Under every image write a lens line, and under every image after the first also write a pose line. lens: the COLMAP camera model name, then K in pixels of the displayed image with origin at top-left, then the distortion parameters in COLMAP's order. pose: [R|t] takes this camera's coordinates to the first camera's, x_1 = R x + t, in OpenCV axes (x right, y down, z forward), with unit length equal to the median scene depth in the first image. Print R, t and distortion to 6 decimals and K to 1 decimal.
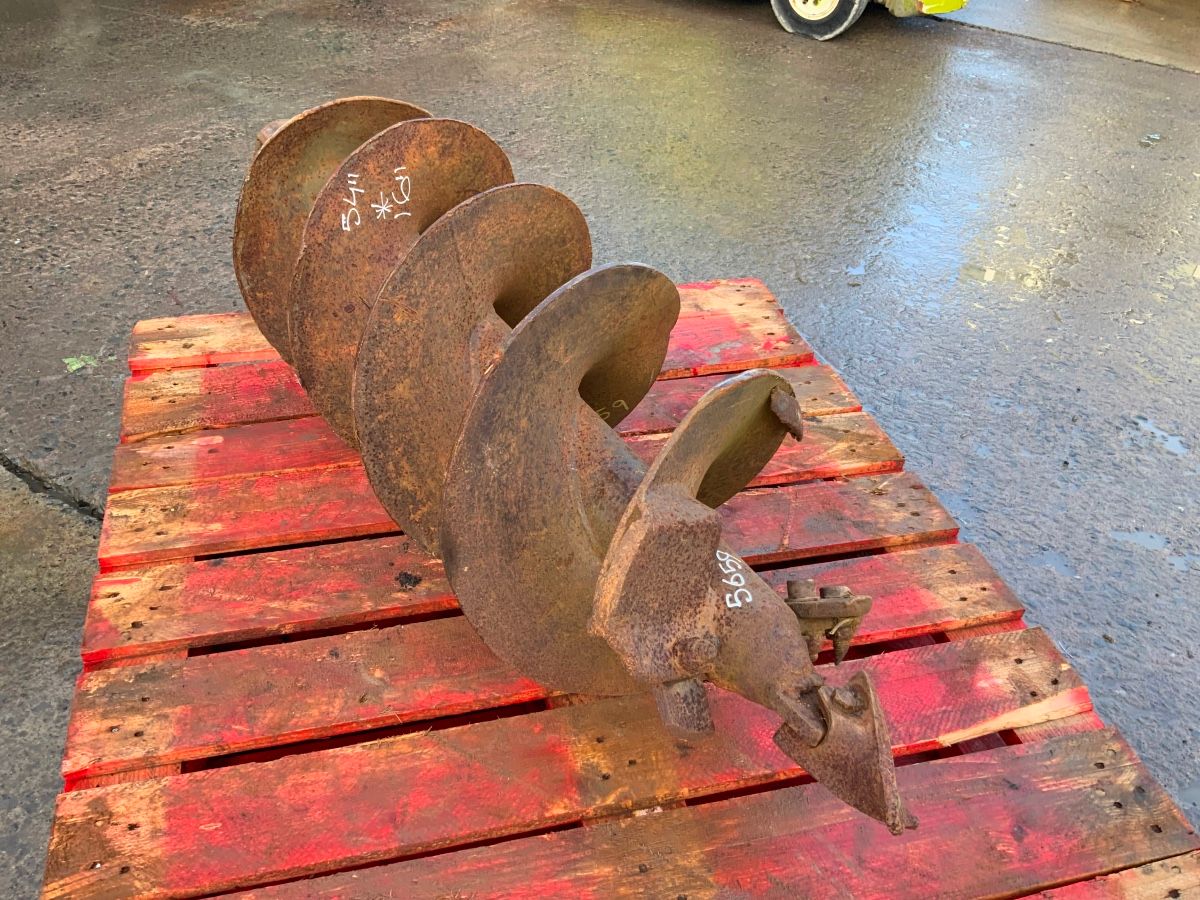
lens RADIAL K [[999.7, 0, 600.0], [0, 999.7, 450.0], [0, 0, 1]] dist [0.058039, -0.108275]
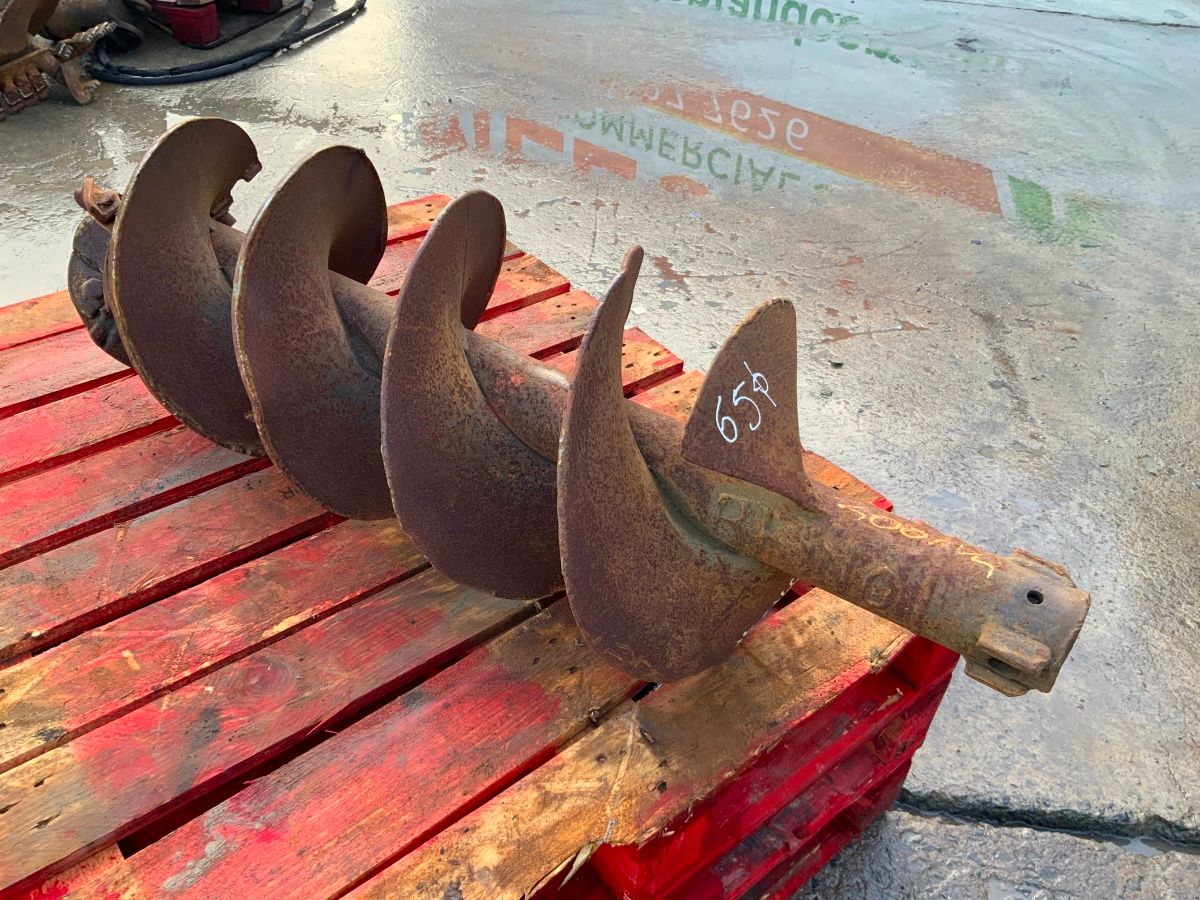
lens RADIAL K [[992.3, 0, 596.5], [0, 992.3, 451.3], [0, 0, 1]] dist [0.108073, -0.200692]
pose [[-0.909608, 0.158500, -0.384045, 0.160056], [-0.336992, 0.259185, 0.905130, -1.135021], [0.243002, 0.952733, -0.182344, 1.470451]]
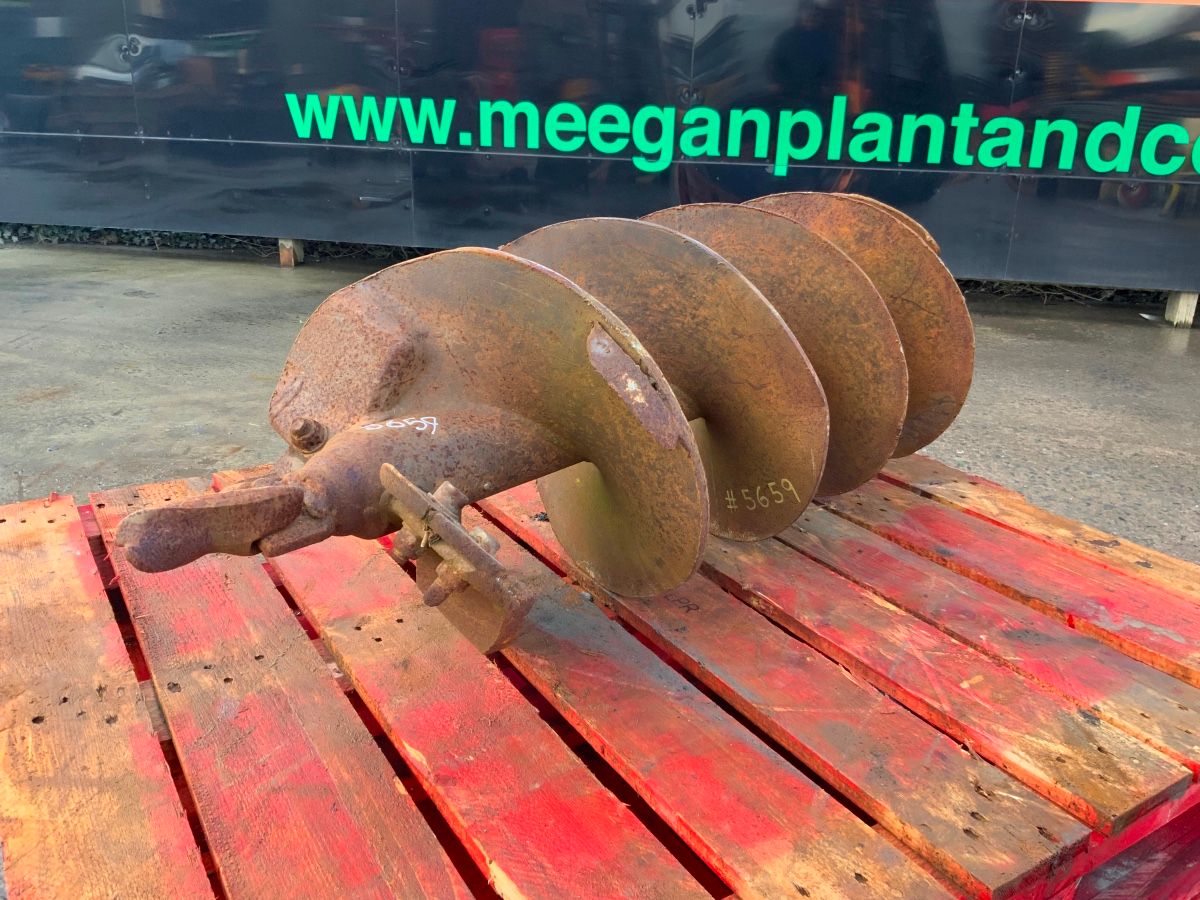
lens RADIAL K [[990.2, 0, 598.1], [0, 990.2, 451.0], [0, 0, 1]] dist [0.063387, -0.113380]
pose [[0.301178, 0.266537, -0.915560, 0.908196], [-0.599159, 0.799832, 0.035750, -0.003557], [0.741823, 0.537798, 0.400590, 0.637627]]
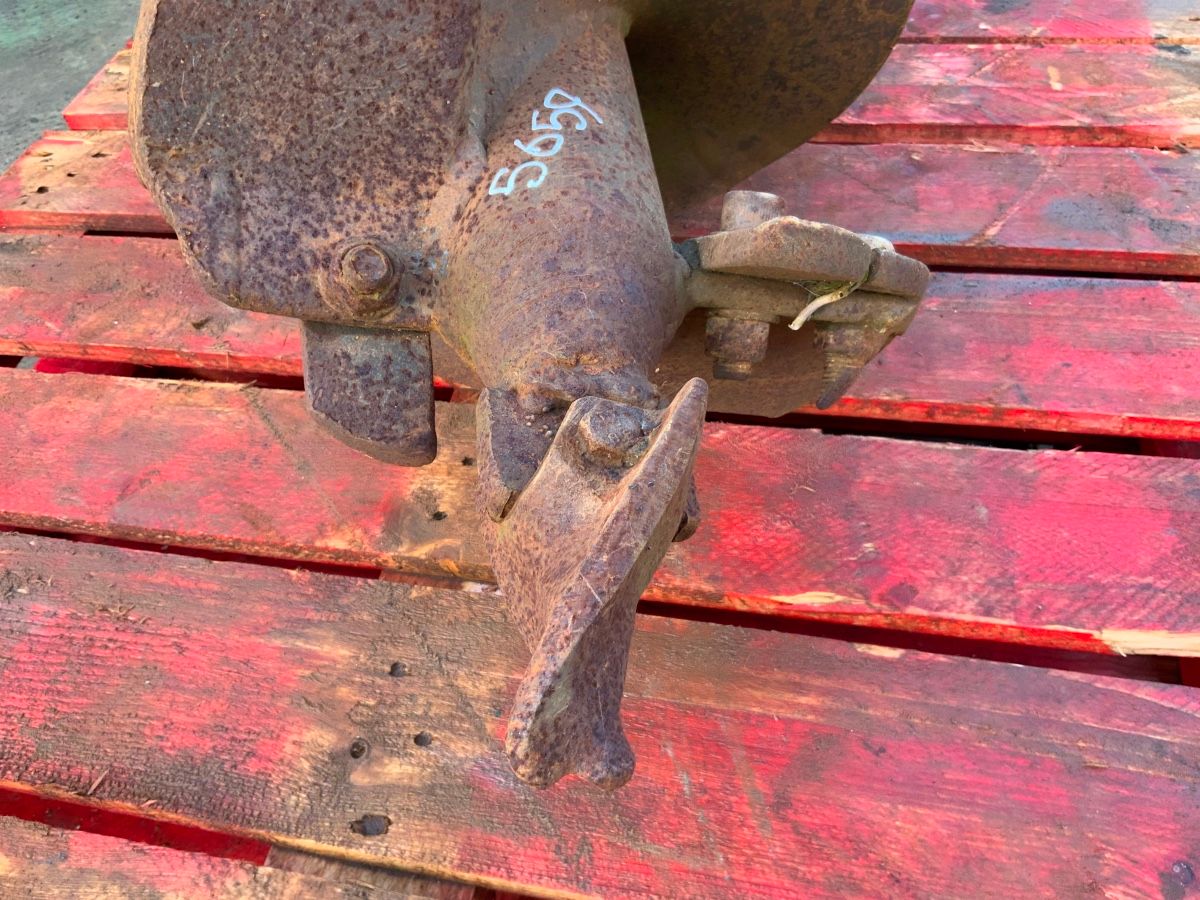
lens RADIAL K [[992.3, 0, 596.5], [0, 992.3, 451.3], [0, 0, 1]] dist [0.108073, -0.200692]
pose [[0.880503, 0.231929, -0.413430, 0.305363], [-0.134715, 0.958605, 0.250856, 0.120021], [0.454497, -0.165184, 0.875298, 0.499791]]
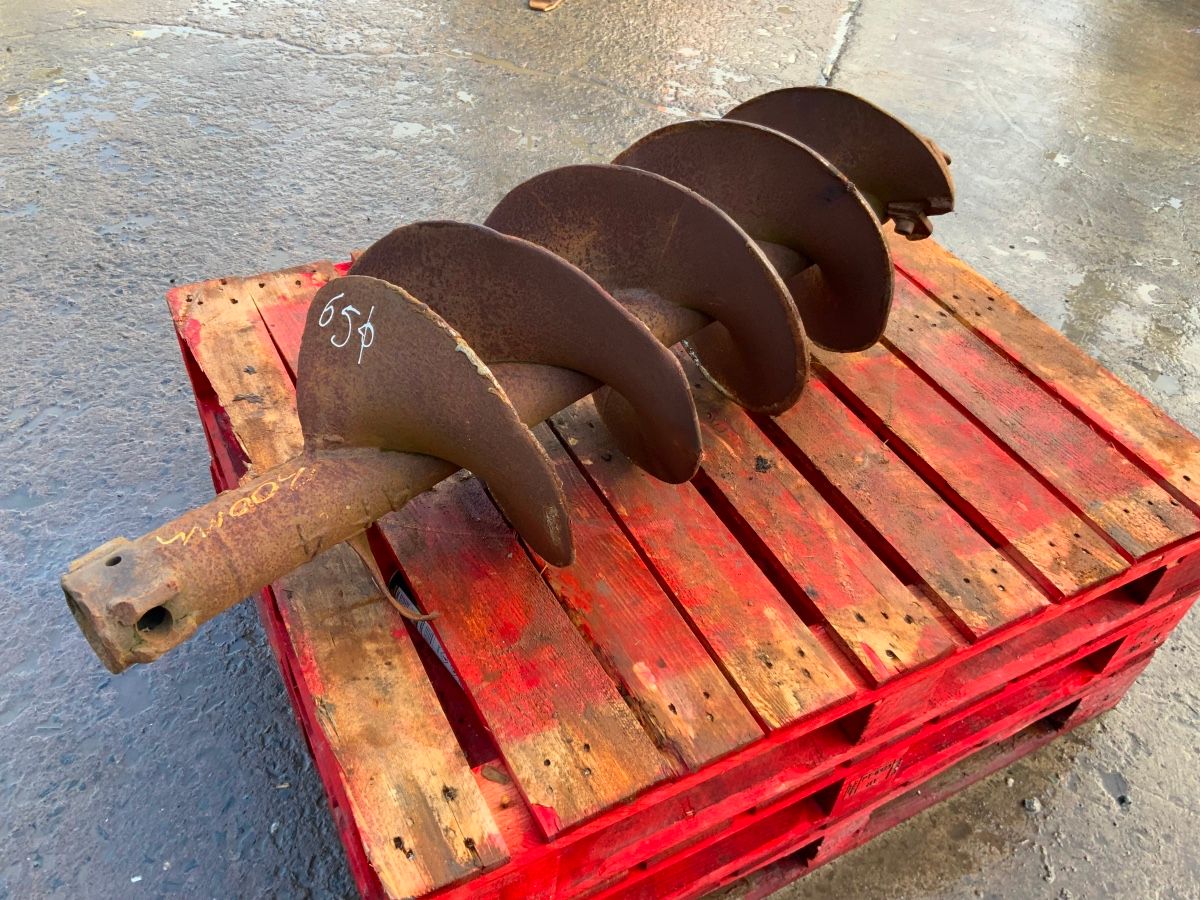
lens RADIAL K [[990.2, 0, 598.1], [0, 990.2, 451.0], [0, 0, 1]] dist [0.063387, -0.113380]
pose [[-0.207445, -0.727603, 0.653880, -1.008227], [0.534373, 0.475598, 0.698751, -0.886009], [-0.819398, 0.494368, 0.290151, 0.915506]]
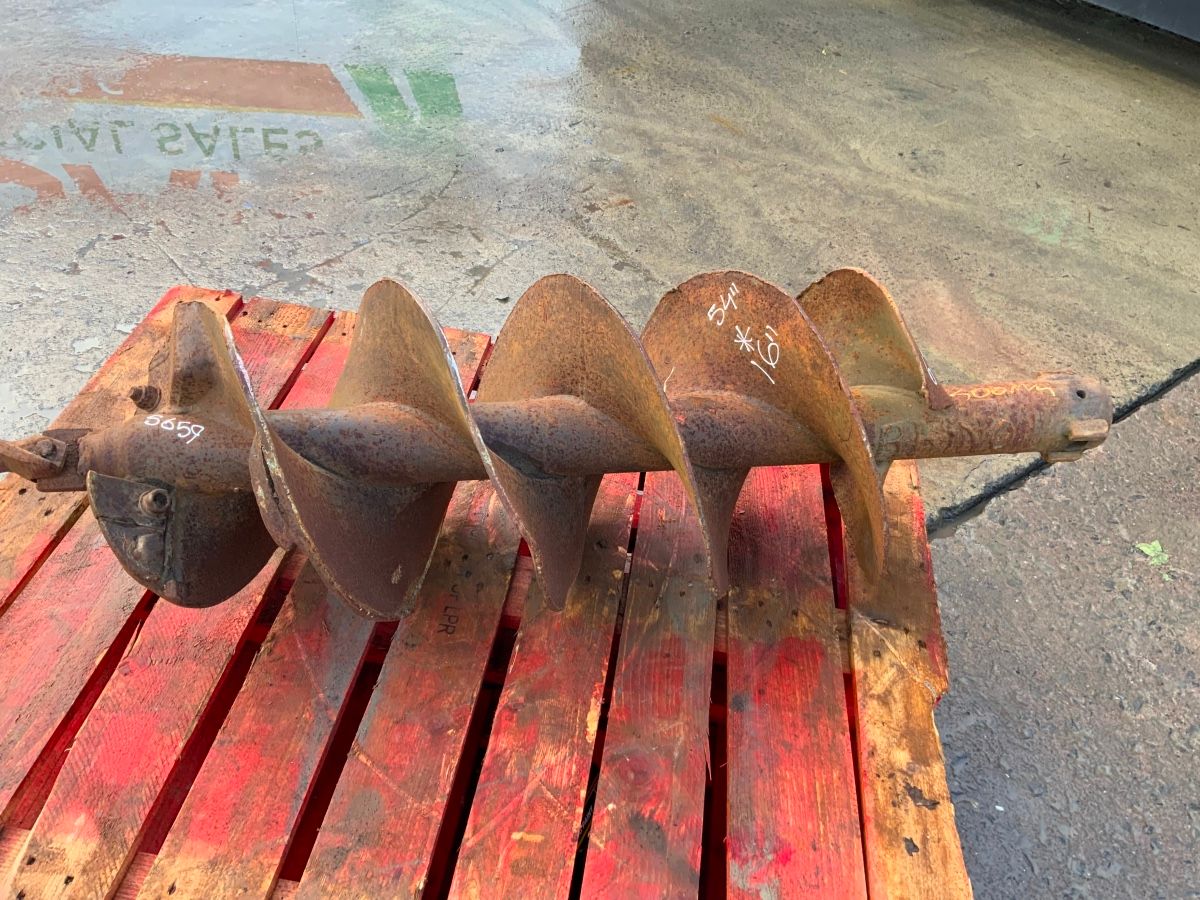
lens RADIAL K [[992.2, 0, 604.9], [0, 992.2, 451.4], [0, 0, 1]] dist [0.089846, -0.157053]
pose [[-0.382758, 0.533227, -0.754430, 0.754183], [-0.655188, 0.419050, 0.628590, -0.853820], [0.651326, 0.734891, 0.188969, 0.947964]]
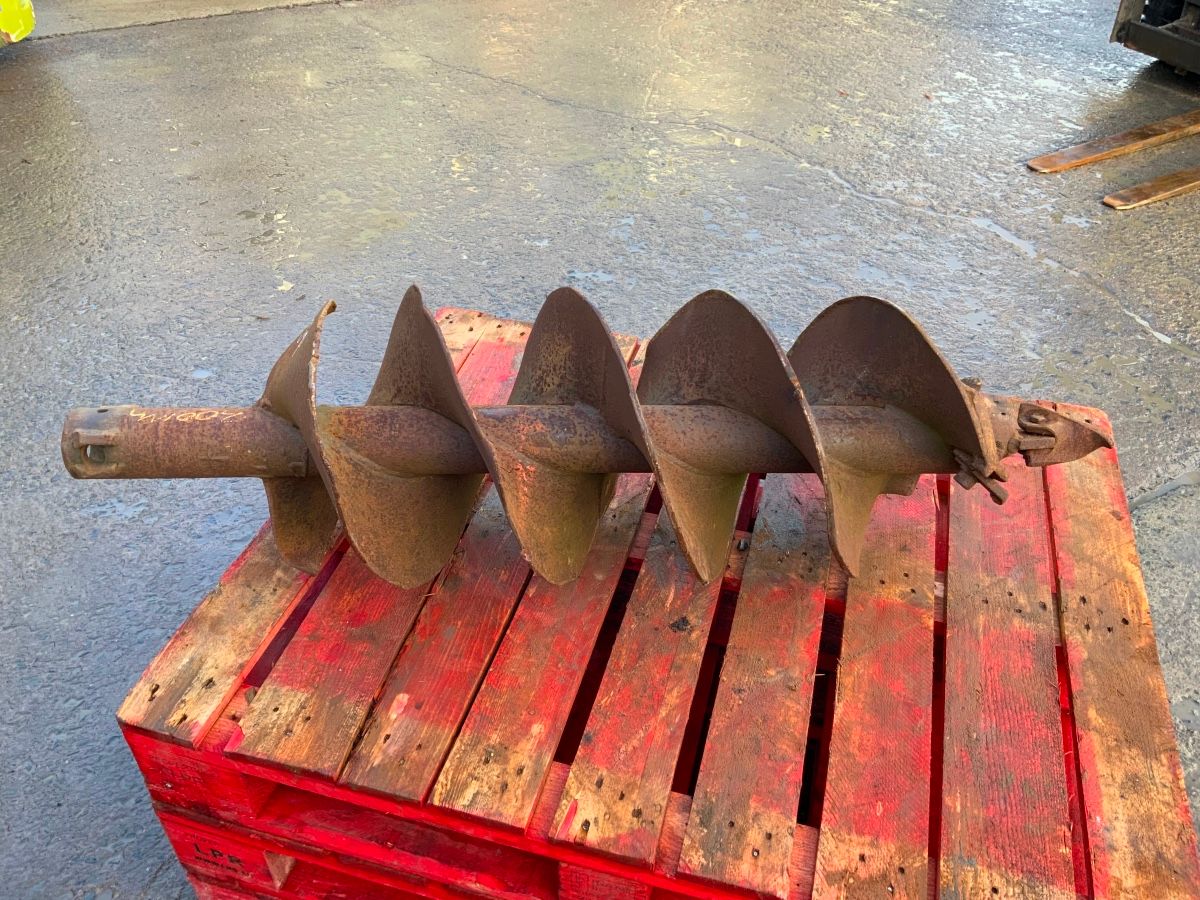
lens RADIAL K [[984.2, 0, 604.4], [0, 984.2, 453.3], [0, 0, 1]] dist [0.045761, -0.084868]
pose [[0.507502, -0.581116, 0.636197, -0.959186], [0.540273, 0.789784, 0.290424, -0.462724], [-0.671228, 0.196329, 0.714778, 0.222465]]
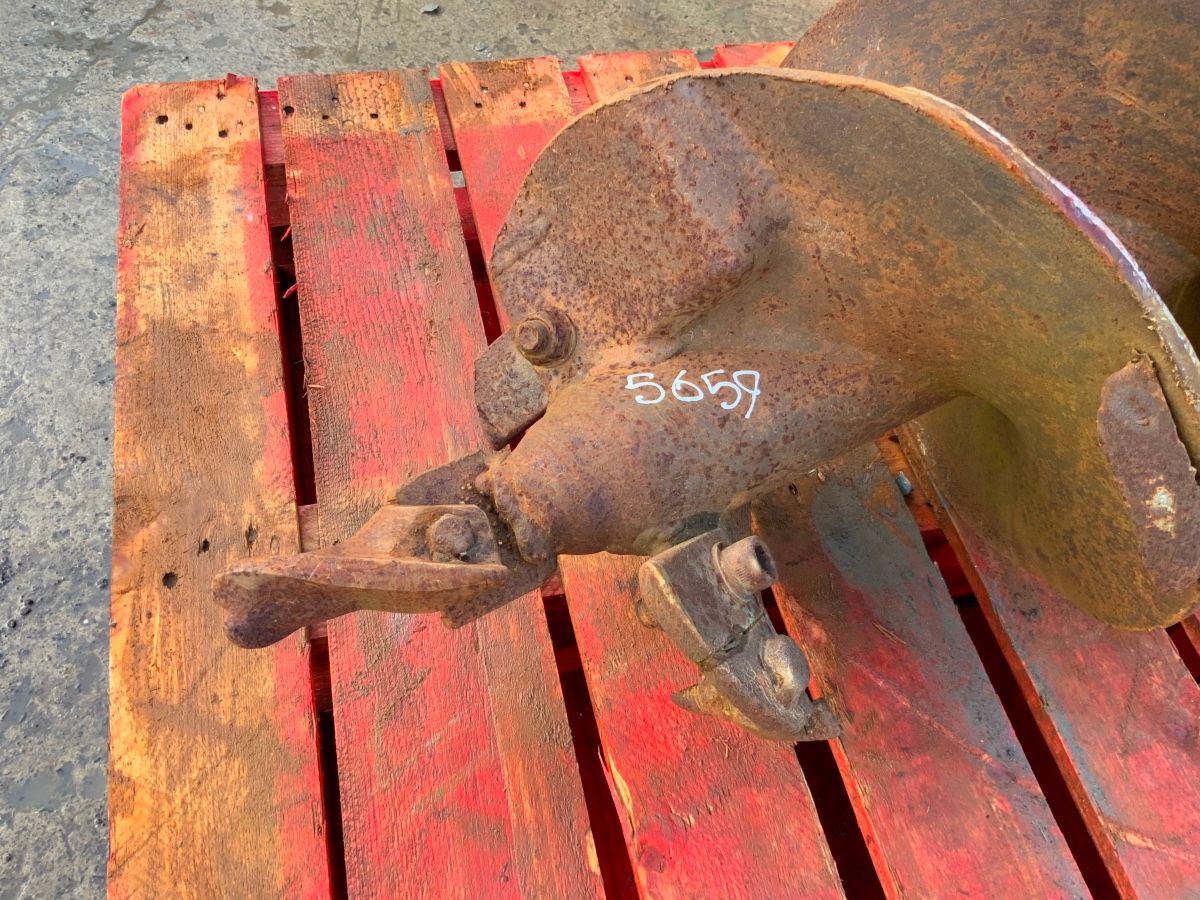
lens RADIAL K [[990.2, 0, 603.6], [0, 990.2, 450.9], [0, 0, 1]] dist [0.148841, -0.317537]
pose [[-0.009824, 0.787767, -0.615895, 0.418609], [-0.688485, 0.441352, 0.575497, -0.118315], [0.725184, 0.429688, 0.538030, 0.563888]]
